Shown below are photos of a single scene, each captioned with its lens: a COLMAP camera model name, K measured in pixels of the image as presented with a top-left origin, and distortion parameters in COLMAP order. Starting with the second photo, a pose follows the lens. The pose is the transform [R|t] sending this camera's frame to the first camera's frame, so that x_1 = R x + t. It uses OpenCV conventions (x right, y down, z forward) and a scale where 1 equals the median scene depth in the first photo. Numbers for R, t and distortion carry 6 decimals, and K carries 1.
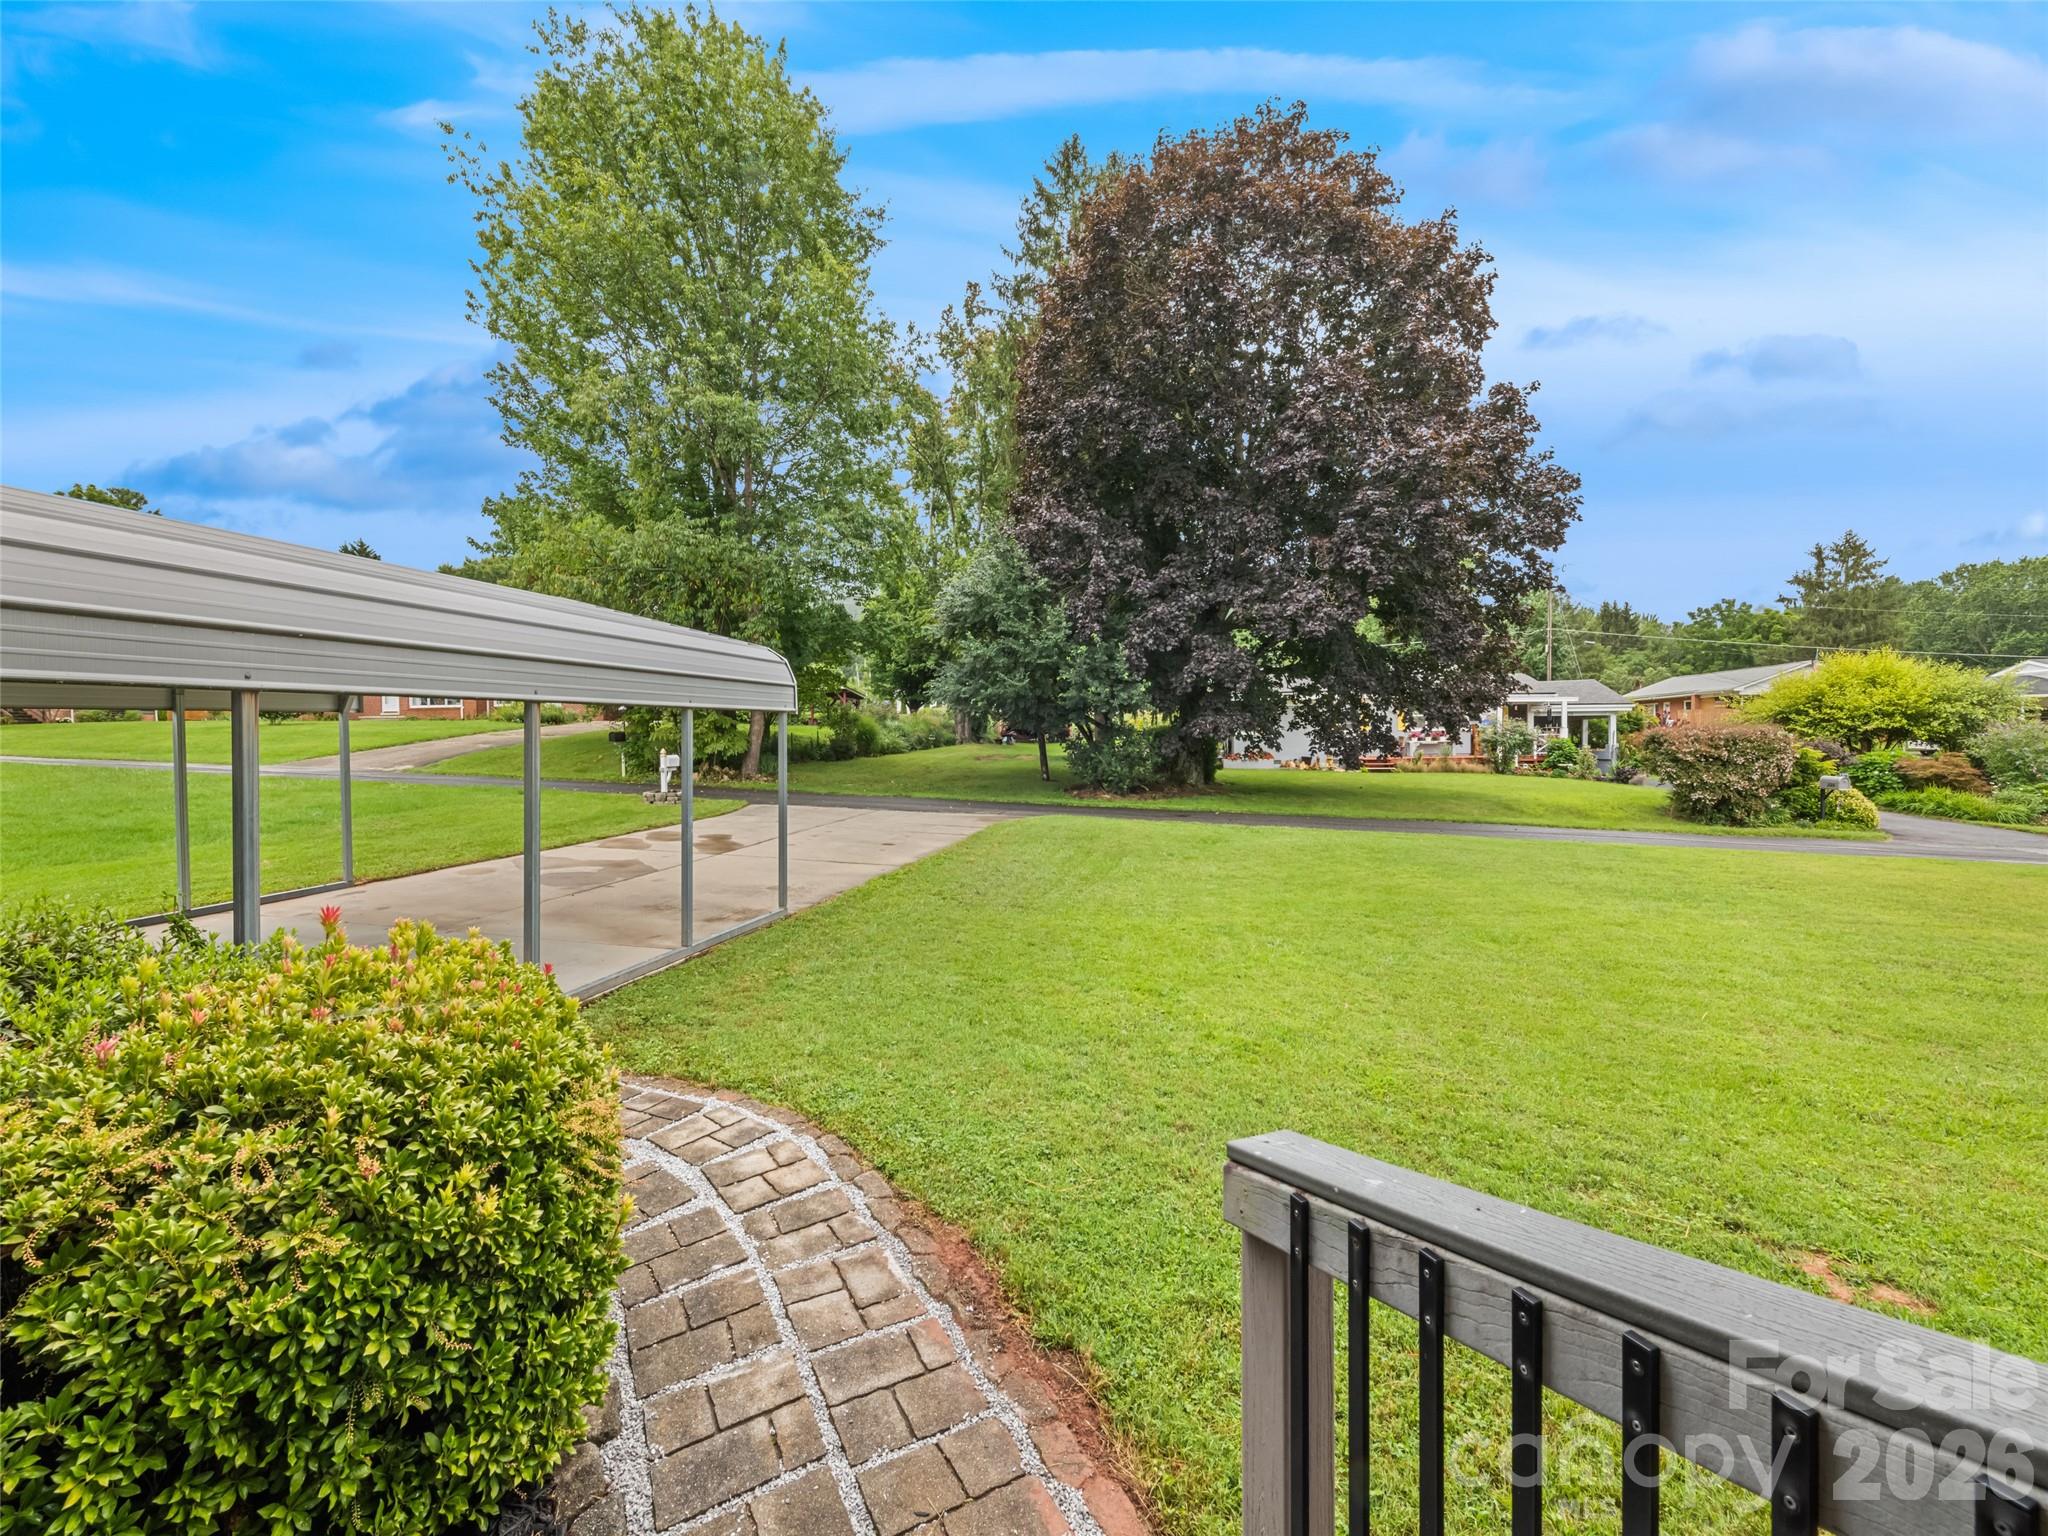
lens RADIAL K [[779.7, 0, 1025.7], [0, 779.7, 788.8], [0, 0, 1]] dist [0.000462, 0.000017]
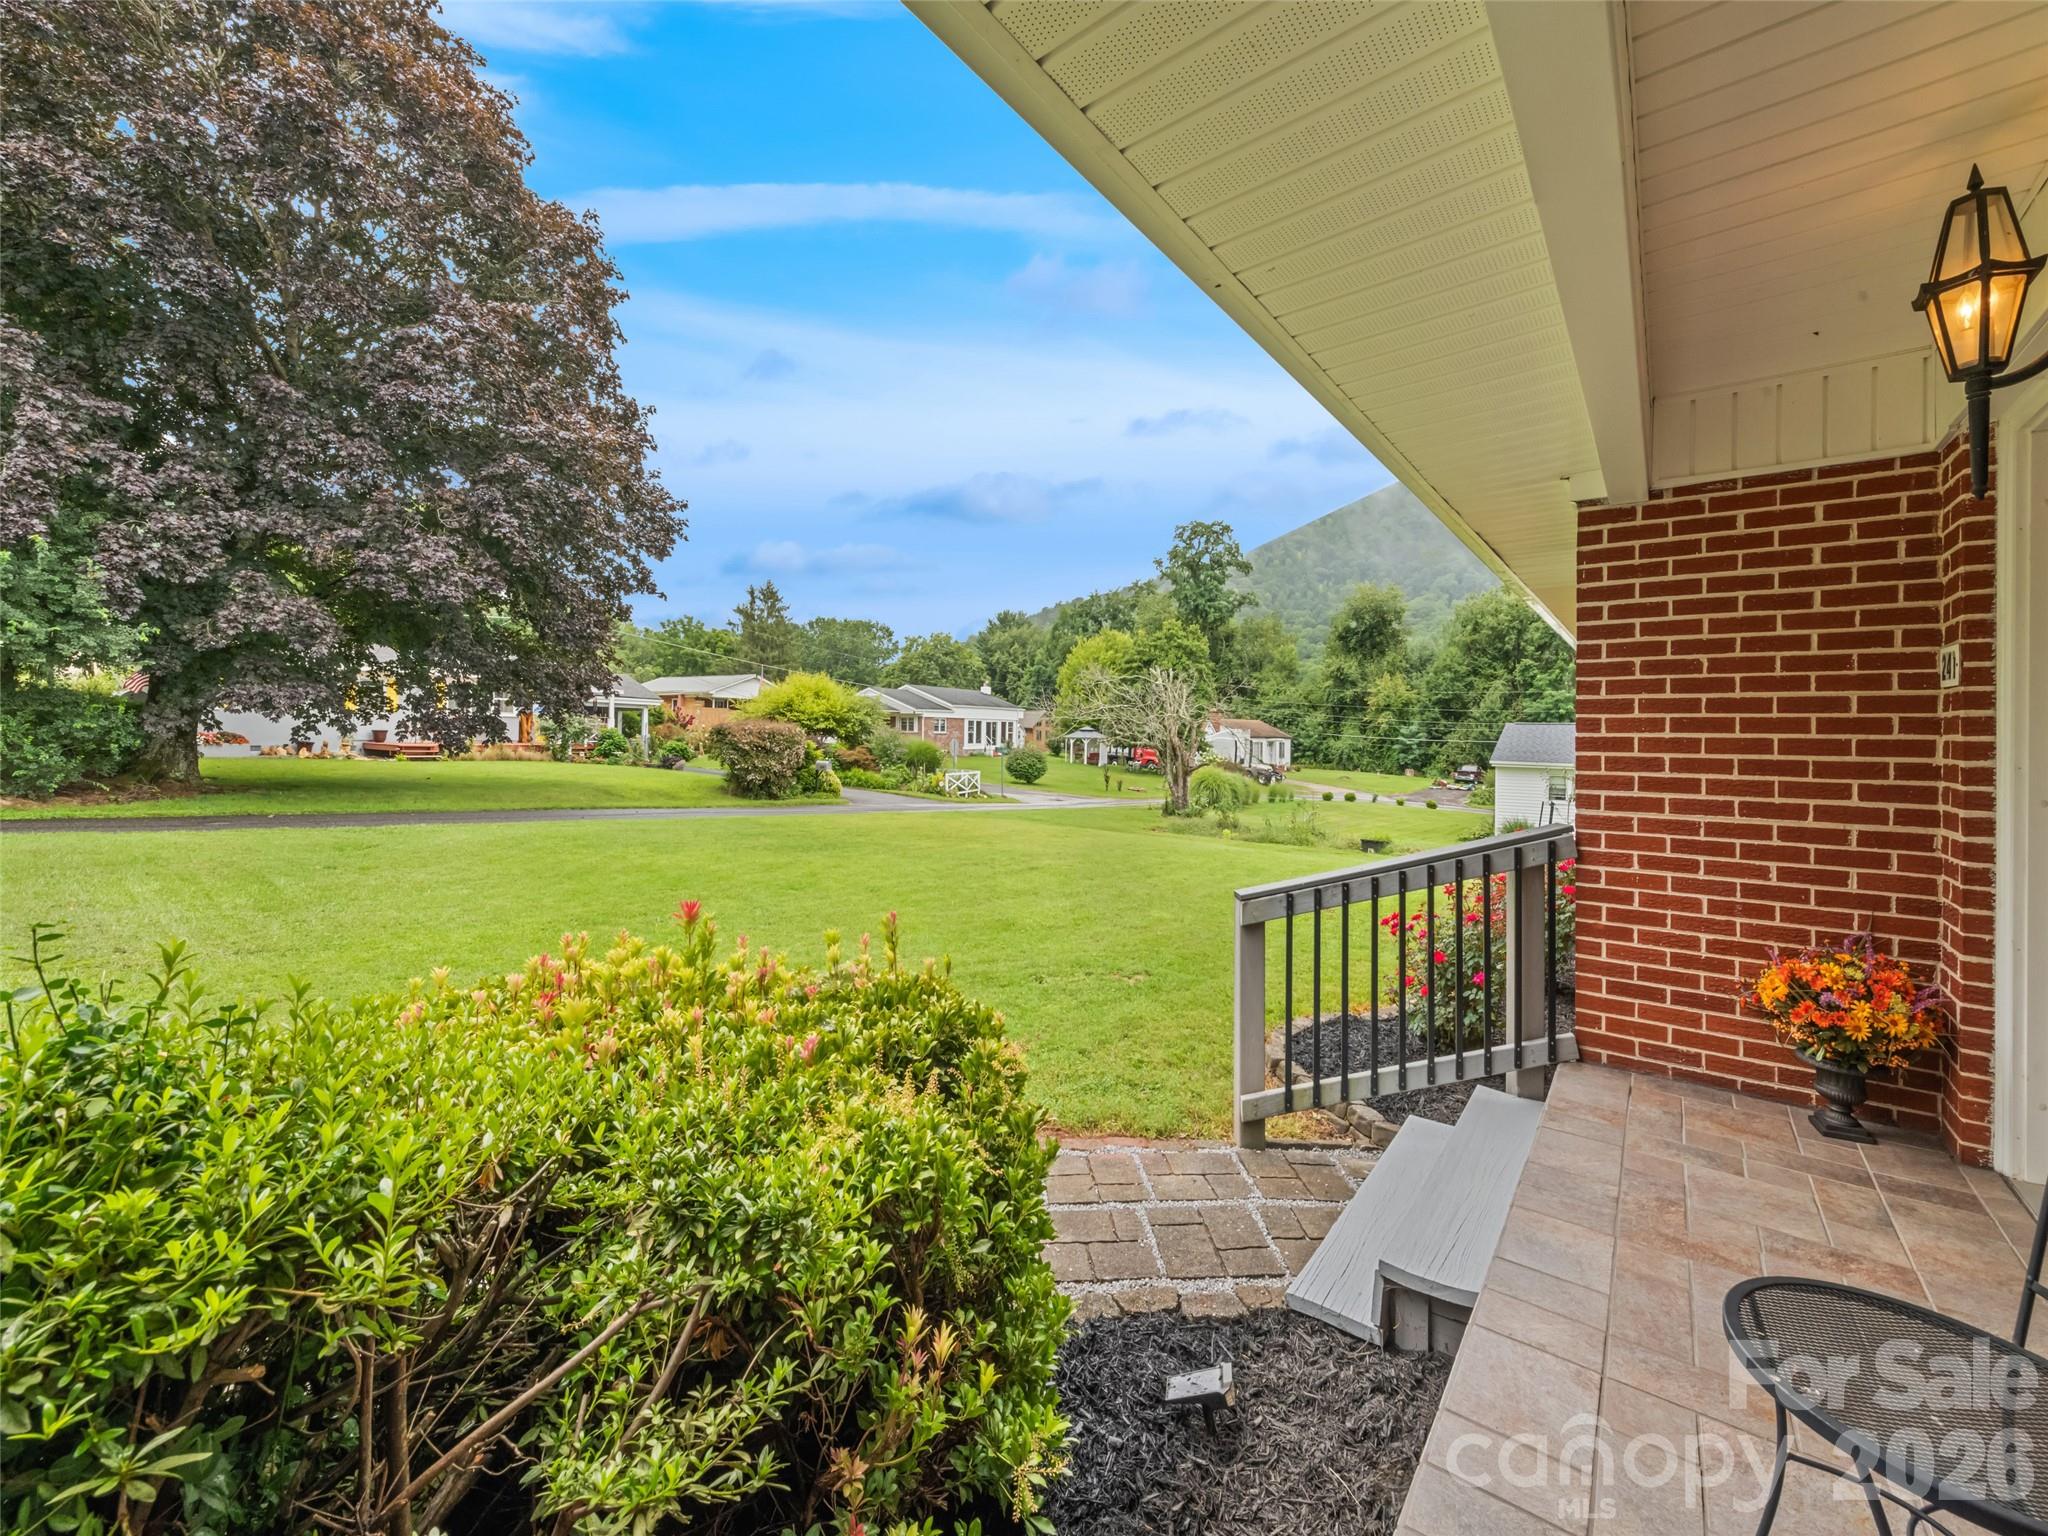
lens RADIAL K [[811.5, 0, 1024.0], [0, 811.5, 768.0], [0, 0, 1]] dist [-0.000184, -0.000030]
pose [[0.432565, -0.013497, 0.901502, -0.125379], [0.024972, 0.999684, 0.002984, 0.001122], [-0.901257, 0.021221, 0.432765, 0.027379]]
